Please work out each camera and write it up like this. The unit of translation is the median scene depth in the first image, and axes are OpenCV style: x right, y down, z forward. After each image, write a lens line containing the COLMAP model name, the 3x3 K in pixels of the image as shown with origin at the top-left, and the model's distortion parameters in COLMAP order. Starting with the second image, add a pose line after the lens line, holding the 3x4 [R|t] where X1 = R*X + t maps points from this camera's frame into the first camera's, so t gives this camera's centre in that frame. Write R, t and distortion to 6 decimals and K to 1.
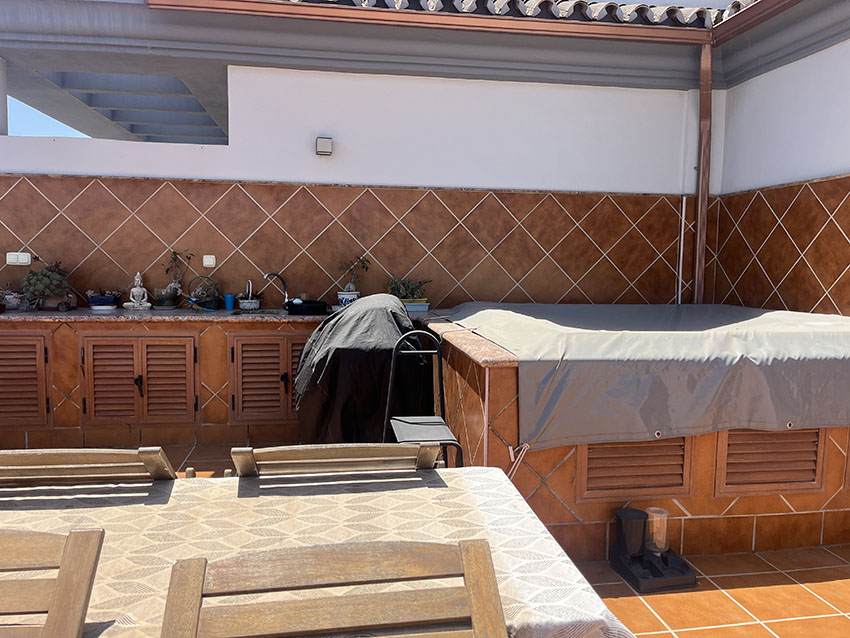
lens RADIAL K [[644.0, 0, 425.0], [0, 644.0, 319.0], [0, 0, 1]] dist [0.011267, -0.005591]
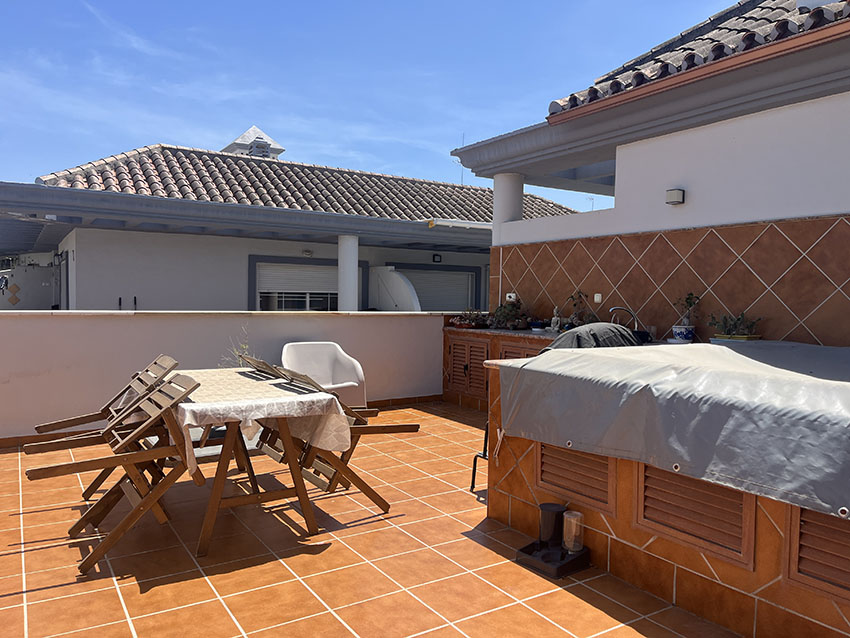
lens RADIAL K [[644.0, 0, 425.0], [0, 644.0, 319.0], [0, 0, 1]] dist [0.011267, -0.005591]
pose [[0.400140, 0.024299, -0.916132, 0.722182], [-0.089267, 0.995928, -0.012574, -0.000594], [0.912096, 0.086811, 0.400680, 0.166118]]
